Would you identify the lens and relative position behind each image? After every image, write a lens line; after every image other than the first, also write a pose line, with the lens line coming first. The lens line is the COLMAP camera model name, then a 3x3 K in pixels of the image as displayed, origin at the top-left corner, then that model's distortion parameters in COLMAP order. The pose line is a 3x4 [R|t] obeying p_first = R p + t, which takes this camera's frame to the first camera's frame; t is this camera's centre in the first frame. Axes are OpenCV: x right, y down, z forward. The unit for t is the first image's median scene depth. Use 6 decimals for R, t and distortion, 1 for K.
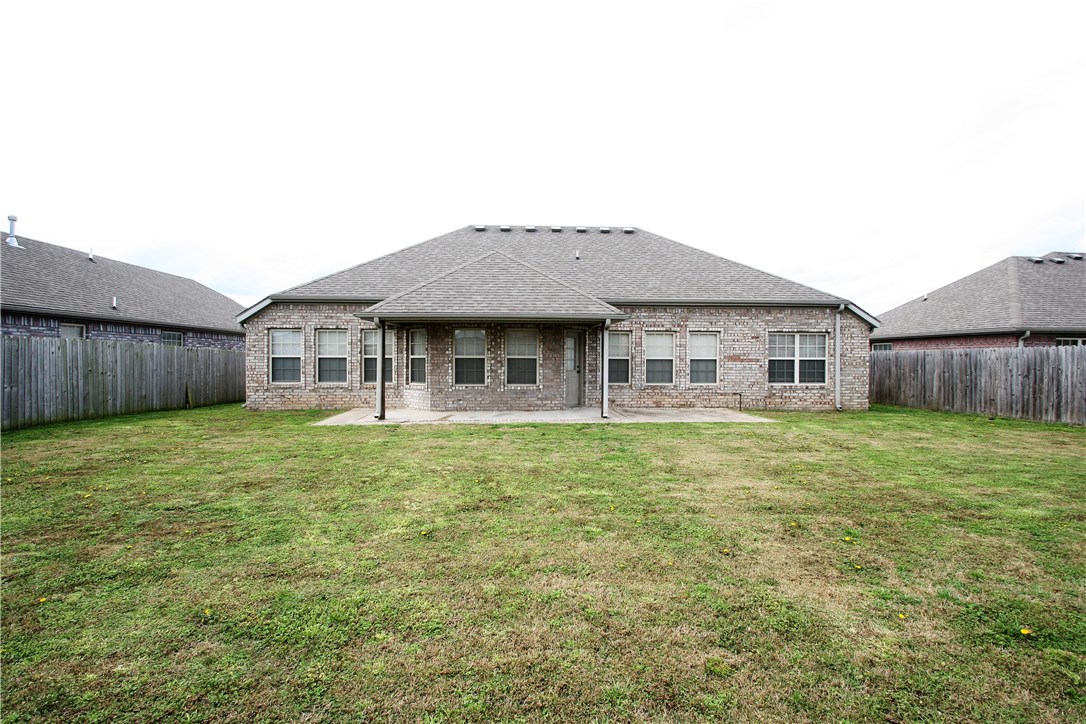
lens RADIAL K [[497.1, 0, 542.8], [0, 497.1, 363.2], [0, 0, 1]] dist [0.004015, 0.000197]
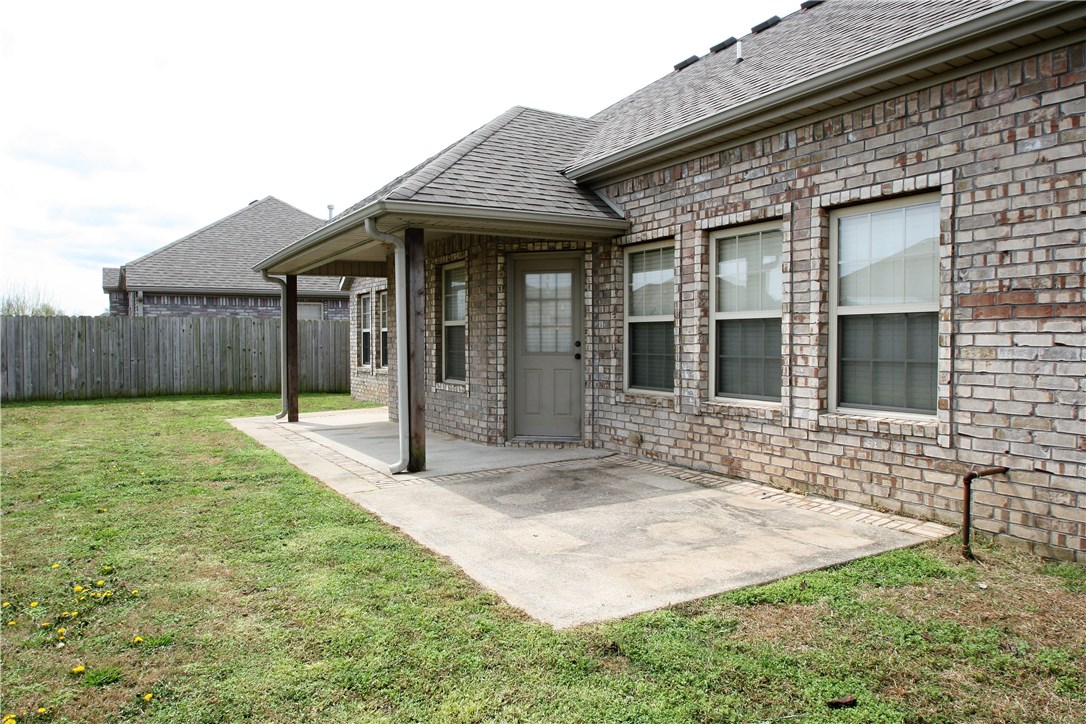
lens RADIAL K [[735.8, 0, 542.3], [0, 735.8, 360.6], [0, 0, 1]] dist [-0.008294, -0.001110]
pose [[0.450024, 0.019387, -0.892806, 0.623695], [0.000389, 0.999760, 0.021906, 0.007825], [0.893017, -0.010206, 0.449908, 0.748904]]
